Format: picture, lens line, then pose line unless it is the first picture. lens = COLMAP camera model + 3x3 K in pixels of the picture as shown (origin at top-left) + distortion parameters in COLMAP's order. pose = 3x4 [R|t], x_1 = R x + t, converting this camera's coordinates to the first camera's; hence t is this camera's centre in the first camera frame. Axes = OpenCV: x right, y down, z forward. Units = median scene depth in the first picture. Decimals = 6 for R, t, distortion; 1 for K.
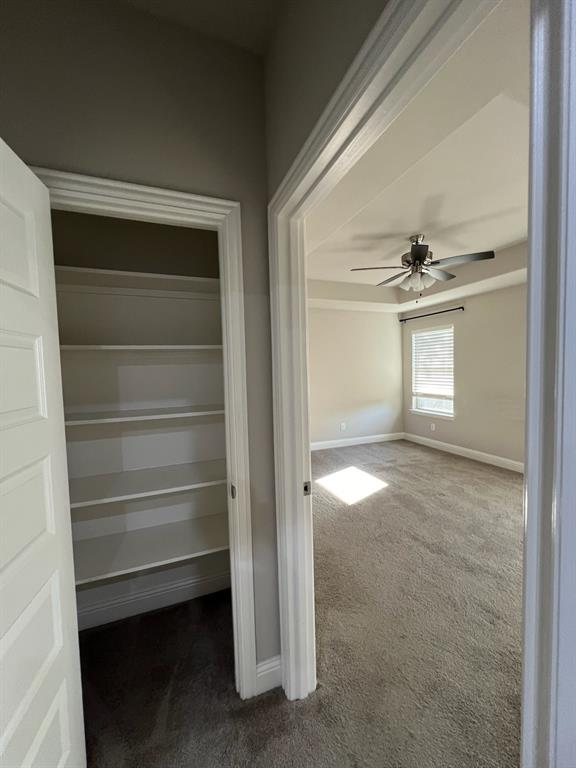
lens RADIAL K [[306.4, 0, 289.6], [0, 306.4, 383.7], [0, 0, 1]] dist [-0.003063, 0.000128]
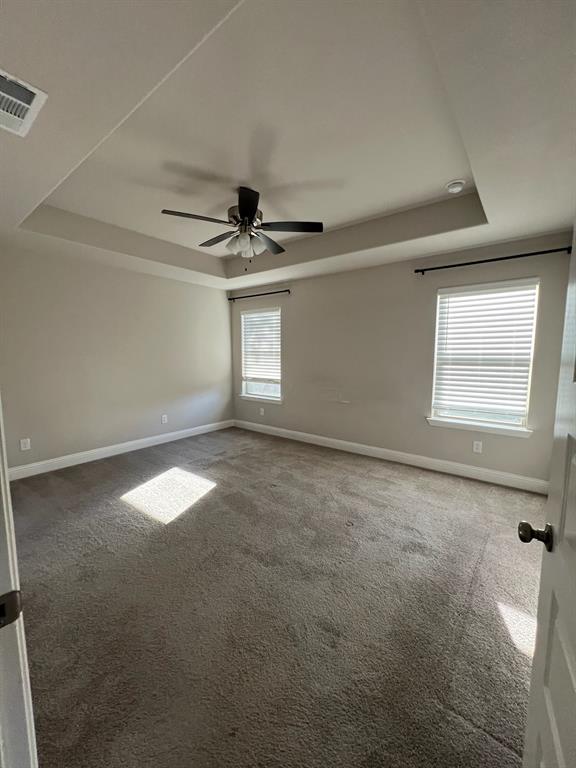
lens RADIAL K [[306.4, 0, 288.8], [0, 306.4, 384.9], [0, 0, 1]] dist [-0.003063, 0.000128]
pose [[0.861385, -0.028076, 0.507176, 0.065851], [0.002820, 0.998720, 0.050498, 0.007762], [-0.507945, -0.042068, 0.860362, 0.163721]]
